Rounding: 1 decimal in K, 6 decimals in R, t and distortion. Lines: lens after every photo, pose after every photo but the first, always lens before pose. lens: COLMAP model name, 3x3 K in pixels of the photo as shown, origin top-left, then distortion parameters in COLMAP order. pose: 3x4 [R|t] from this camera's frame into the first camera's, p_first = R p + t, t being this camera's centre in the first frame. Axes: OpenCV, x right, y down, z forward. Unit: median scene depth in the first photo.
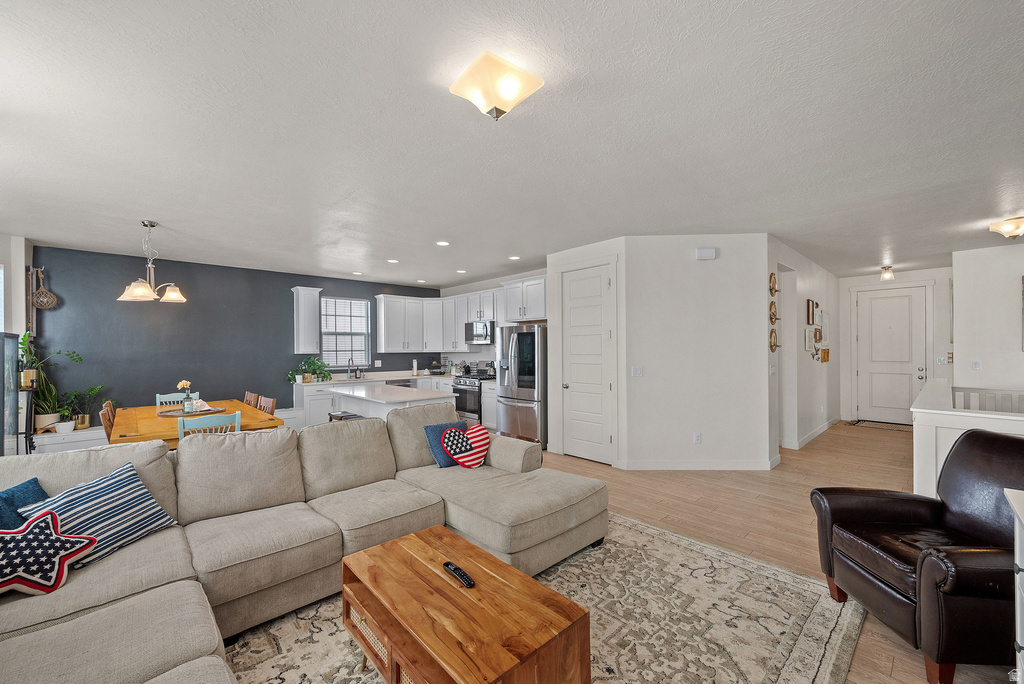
lens RADIAL K [[406.3, 0, 514.8], [0, 406.3, 347.5], [0, 0, 1]] dist [-0.001081, -0.000042]
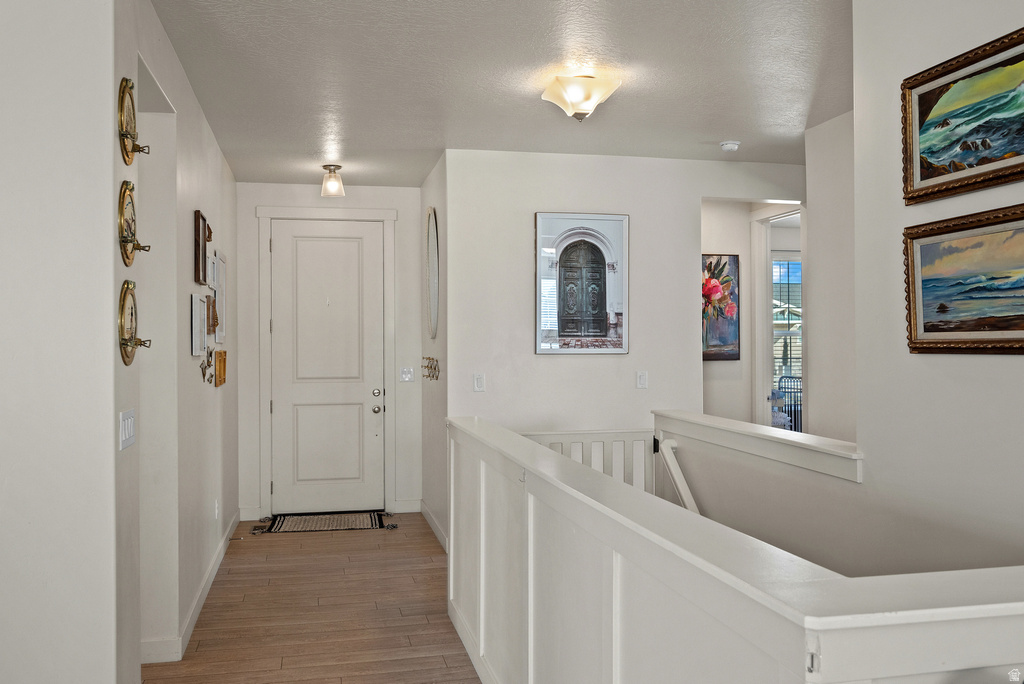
lens RADIAL K [[882.1, 0, 512.0], [0, 882.1, 342.0], [0, 0, 1]] dist [-0.011112, -0.003682]
pose [[0.503813, 0.004108, 0.863803, 0.173622], [0.001418, 0.999983, -0.005583, -0.000256], [-0.863811, 0.004038, 0.503799, 0.327904]]
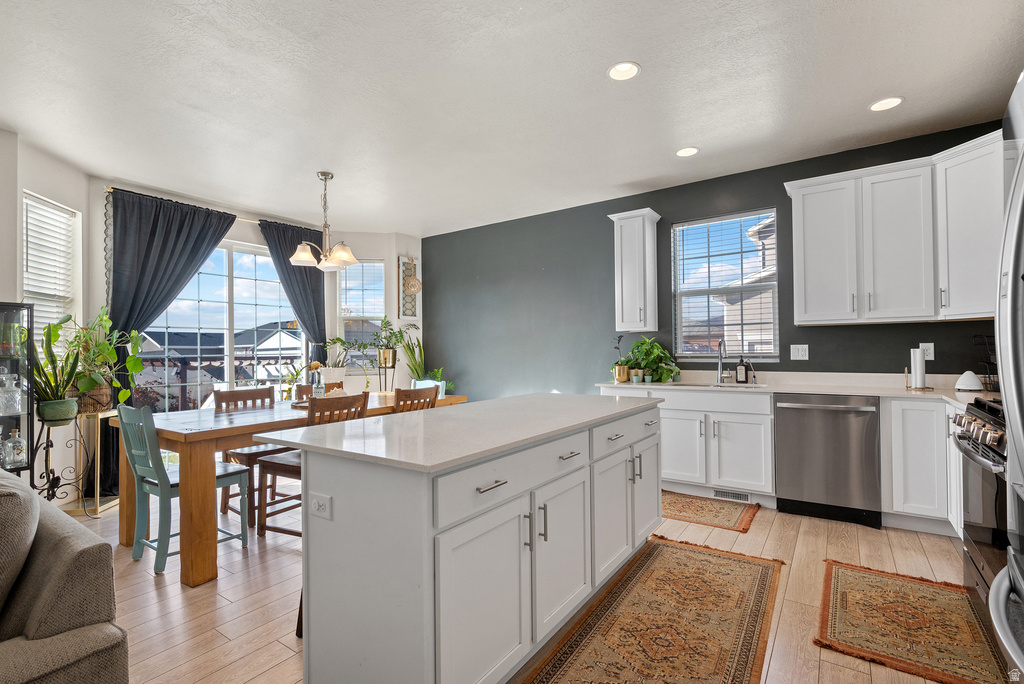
lens RADIAL K [[474.0, 0, 515.3], [0, 474.0, 345.9], [0, 0, 1]] dist [0.000095, 0.000255]
pose [[0.217766, -0.005176, -0.975987, 0.092256], [0.012669, 0.999917, -0.002476, 0.035425], [0.975919, -0.011826, 0.217813, 0.705453]]
